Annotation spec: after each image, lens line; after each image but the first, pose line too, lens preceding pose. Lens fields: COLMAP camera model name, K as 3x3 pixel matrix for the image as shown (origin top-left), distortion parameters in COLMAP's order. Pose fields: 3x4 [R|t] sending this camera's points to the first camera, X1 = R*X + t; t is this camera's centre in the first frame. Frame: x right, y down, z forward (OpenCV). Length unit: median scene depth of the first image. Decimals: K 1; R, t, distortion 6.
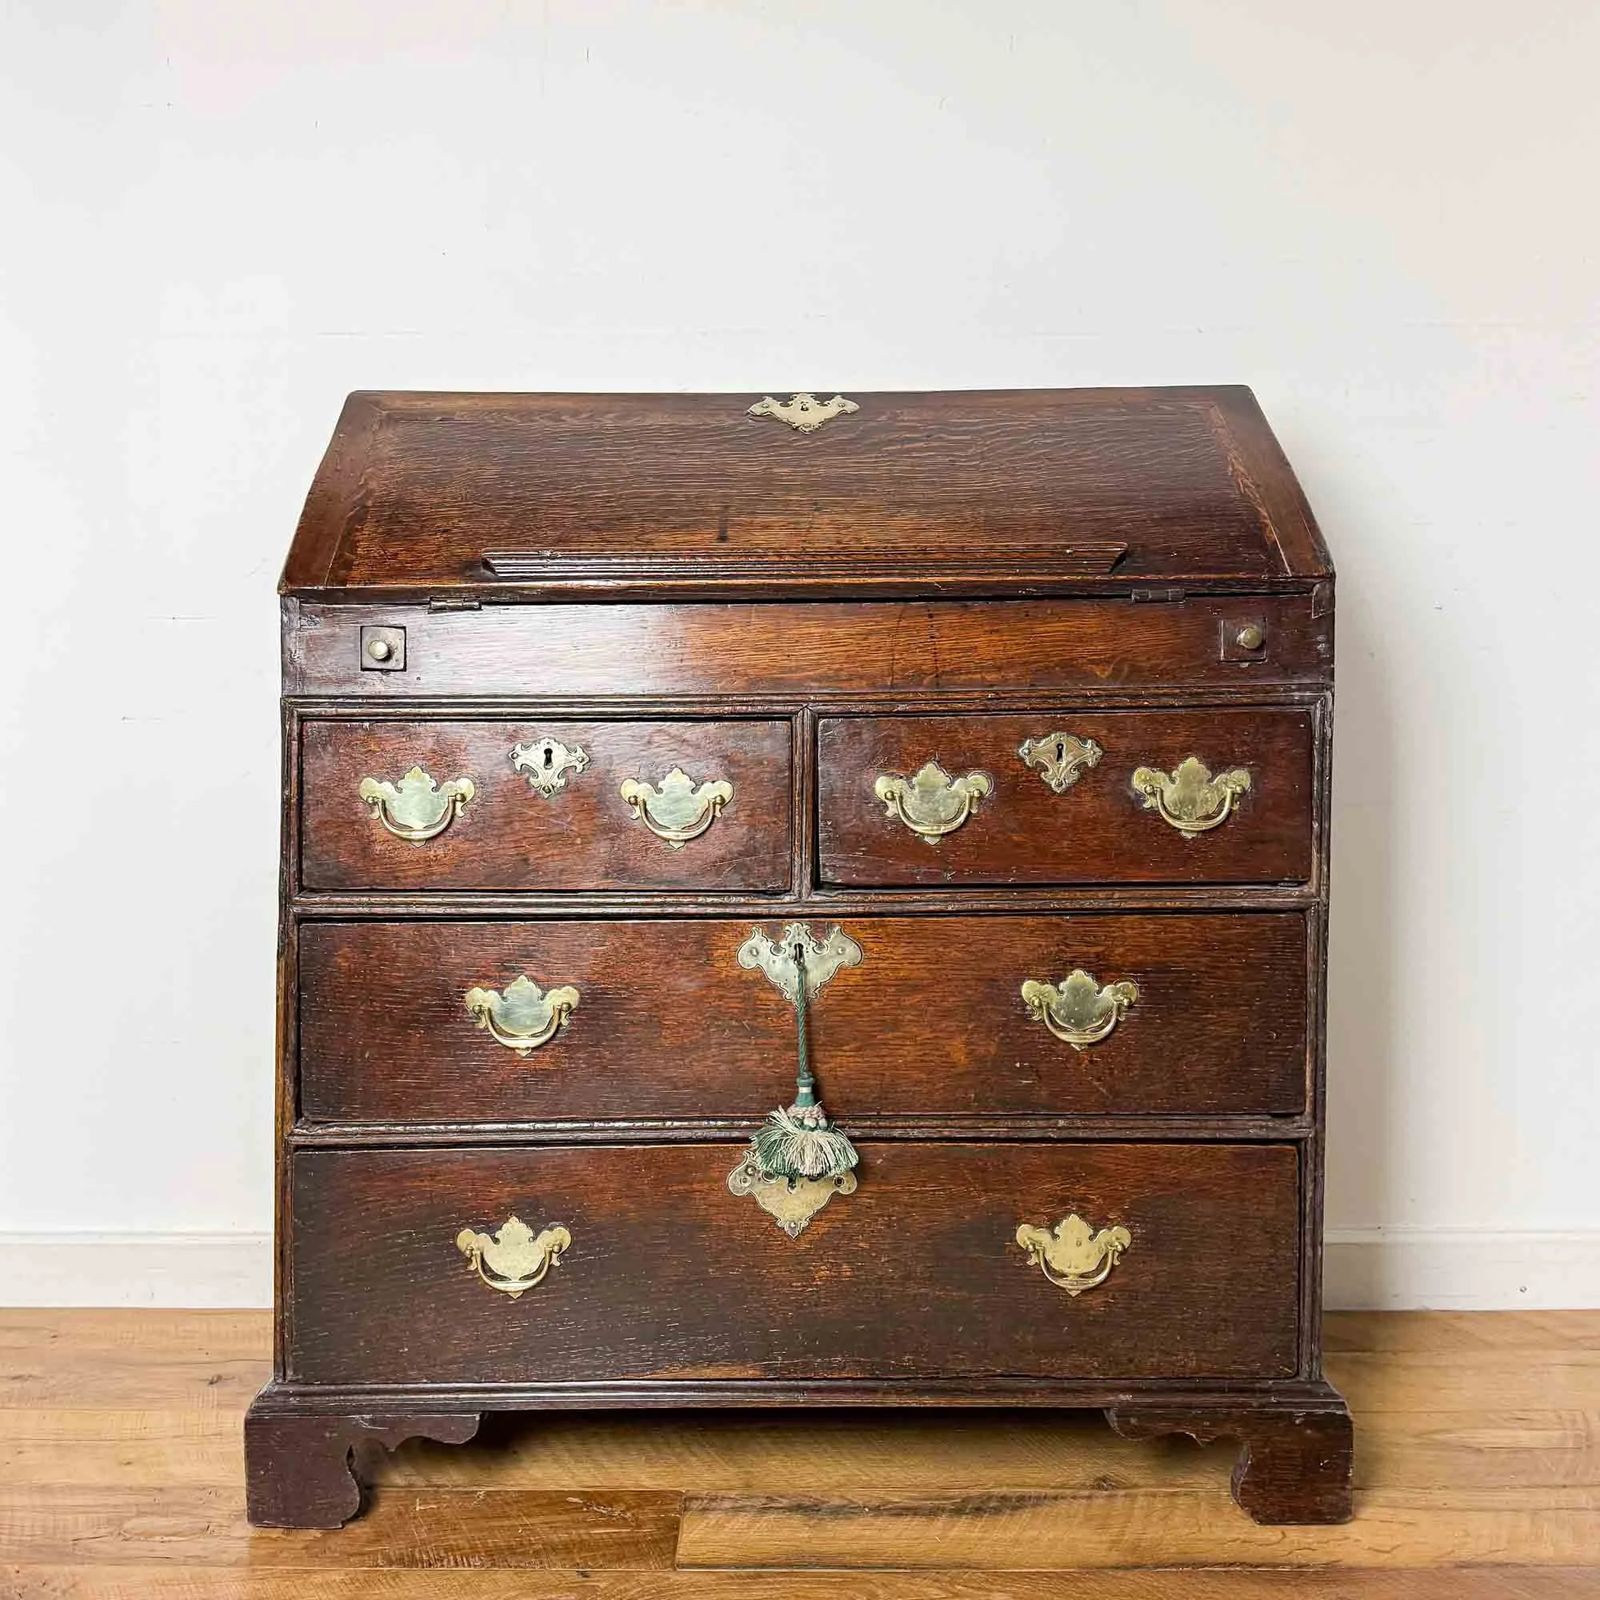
lens RADIAL K [[1633.9, 0, 757.6], [0, 1633.9, 751.7], [0, 0, 1]] dist [0.144219, -0.233014]
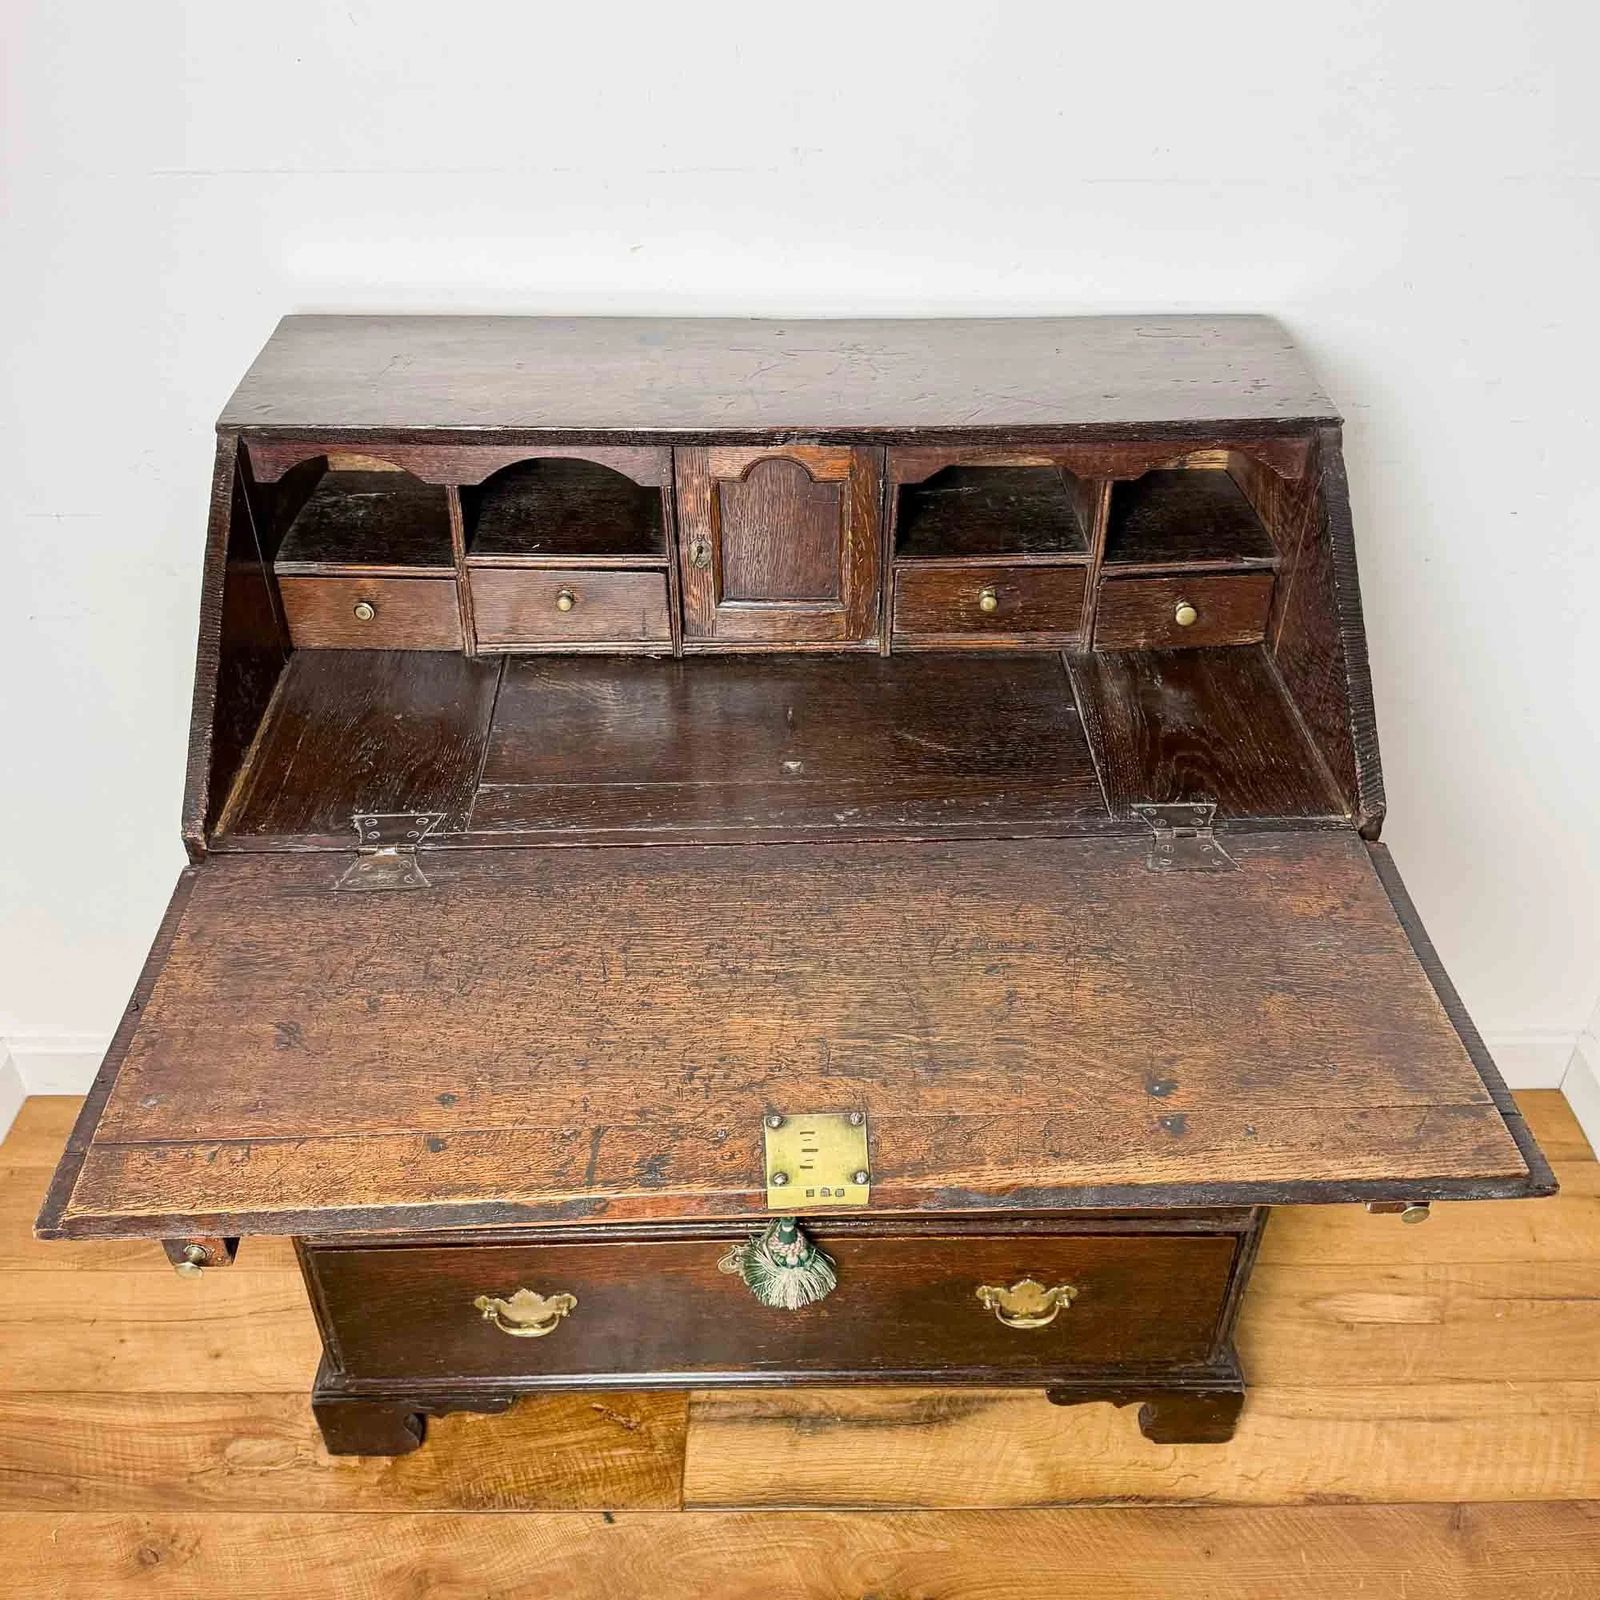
lens RADIAL K [[1555.8, 0, 804.8], [0, 1555.8, 819.5], [0, 0, 1]] dist [0.143981, -0.278104]
pose [[0.999610, -0.011743, 0.025345, 0.016807], [-0.004993, 0.817608, 0.575754, -0.583685], [-0.027483, -0.575655, 0.817230, 0.317031]]
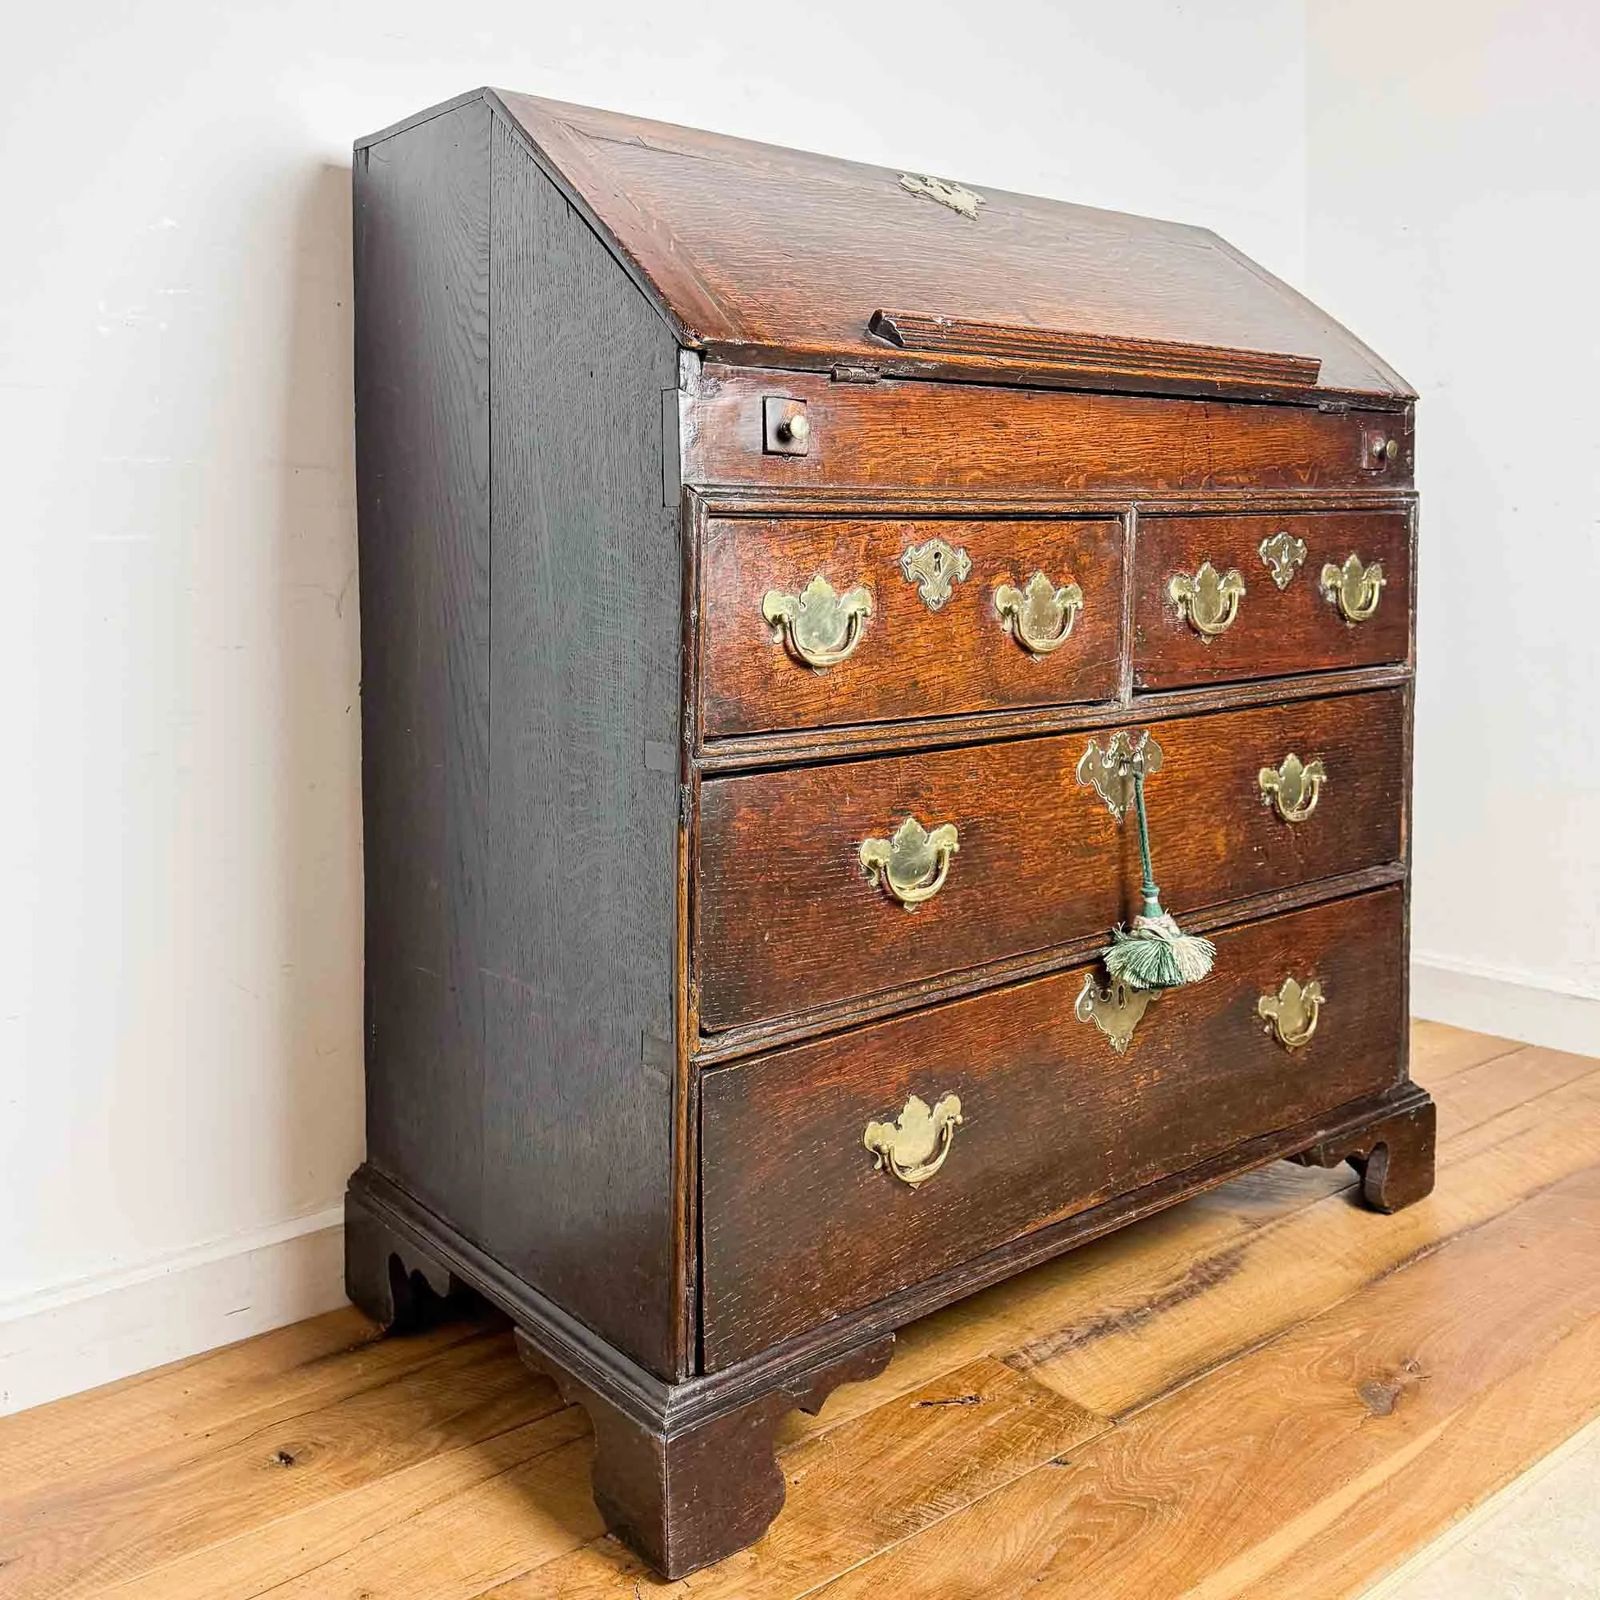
lens RADIAL K [[1635.9, 0, 841.0], [0, 1635.9, 669.2], [0, 0, 1]] dist [0.119719, -0.007323]
pose [[0.750232, -0.054550, 0.658920, -0.734330], [0.027764, 0.998311, 0.051037, 0.013859], [-0.660591, -0.019995, 0.750479, 0.384331]]
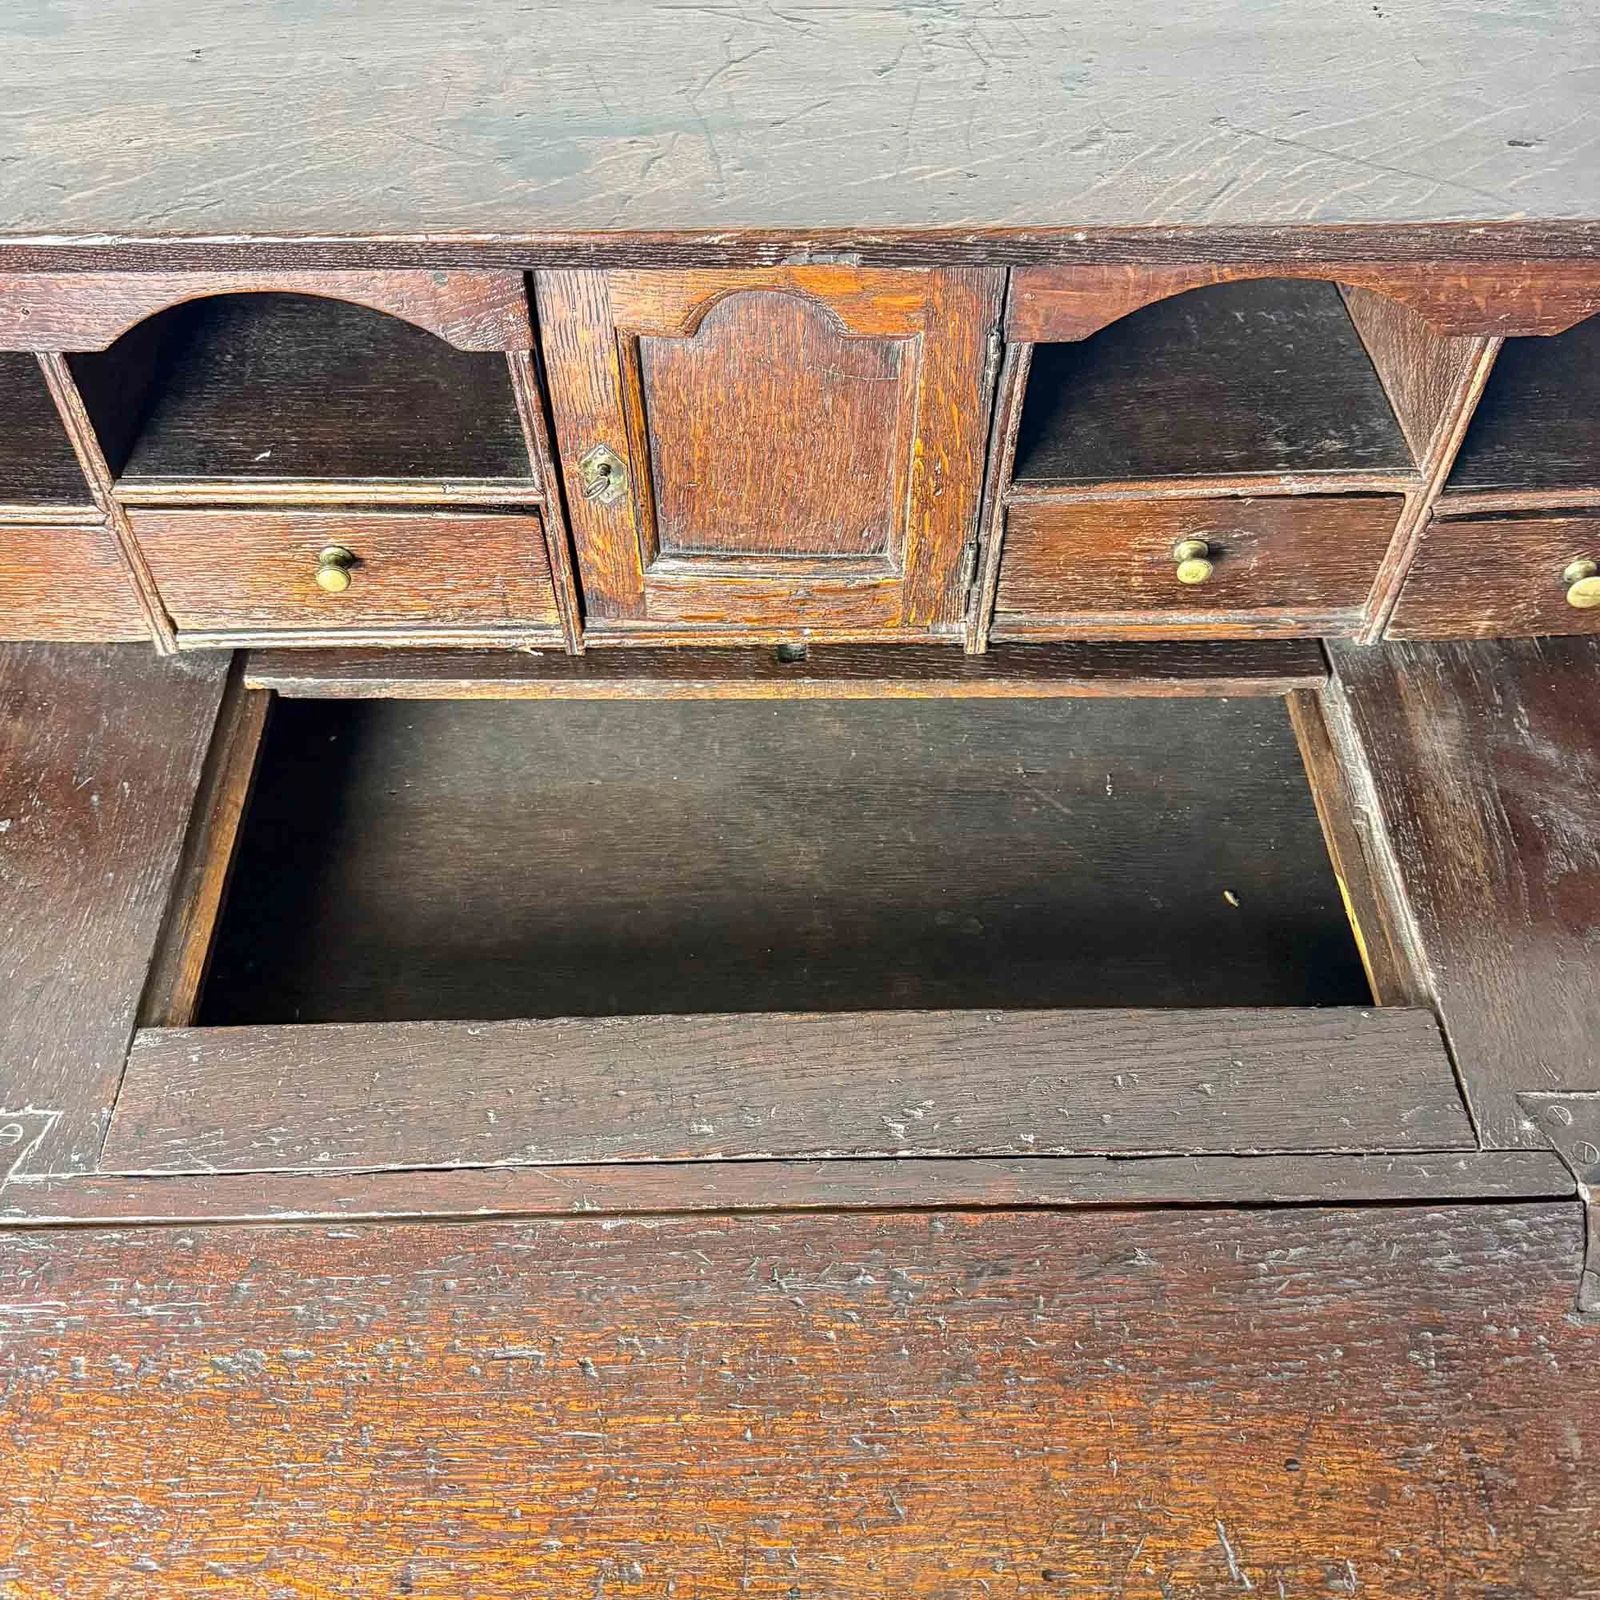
lens RADIAL K [[1522.6, 0, 792.7], [0, 1522.6, 796.7], [0, 0, 1]] dist [0.134555, -0.268921]
pose [[0.999834, -0.013404, 0.012324, 0.027266], [-0.000681, 0.648797, 0.760961, -0.449405], [-0.018196, -0.760843, 0.648681, 0.823465]]
